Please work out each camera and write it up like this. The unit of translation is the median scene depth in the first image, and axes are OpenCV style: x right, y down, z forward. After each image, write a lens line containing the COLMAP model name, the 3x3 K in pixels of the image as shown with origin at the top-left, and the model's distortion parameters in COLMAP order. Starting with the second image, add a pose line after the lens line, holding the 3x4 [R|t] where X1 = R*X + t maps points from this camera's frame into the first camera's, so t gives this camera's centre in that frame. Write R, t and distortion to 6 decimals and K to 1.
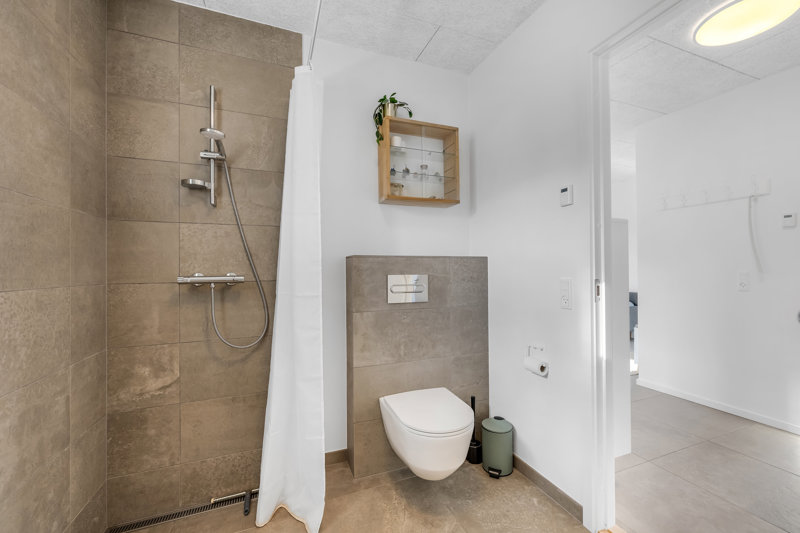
lens RADIAL K [[333.0, 0, 404.6], [0, 333.0, 267.8], [0, 0, 1]] dist [0.001923, 0.000070]
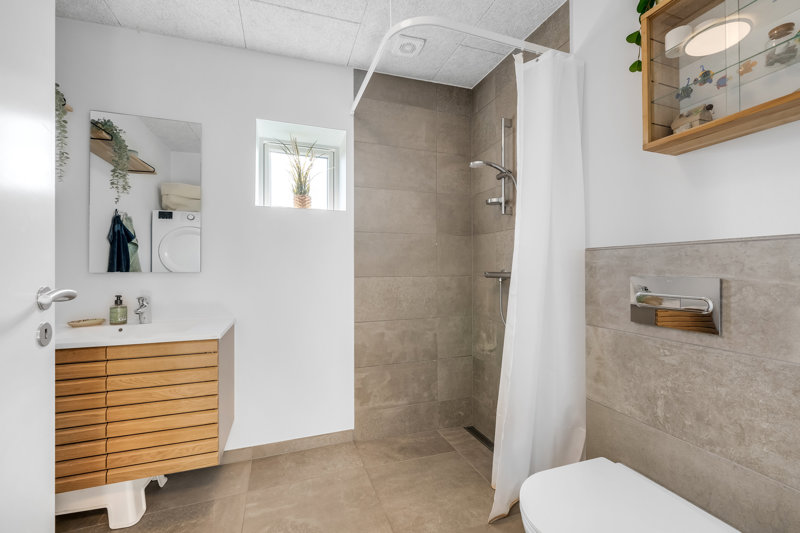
lens RADIAL K [[333.0, 0, 403.6], [0, 333.0, 266.8], [0, 0, 1]] dist [0.001923, 0.000070]
pose [[-0.051426, 0.003718, -0.998670, 0.697877], [0.011858, 0.999925, 0.003112, -0.003517], [0.998606, -0.011682, -0.051466, 0.709631]]
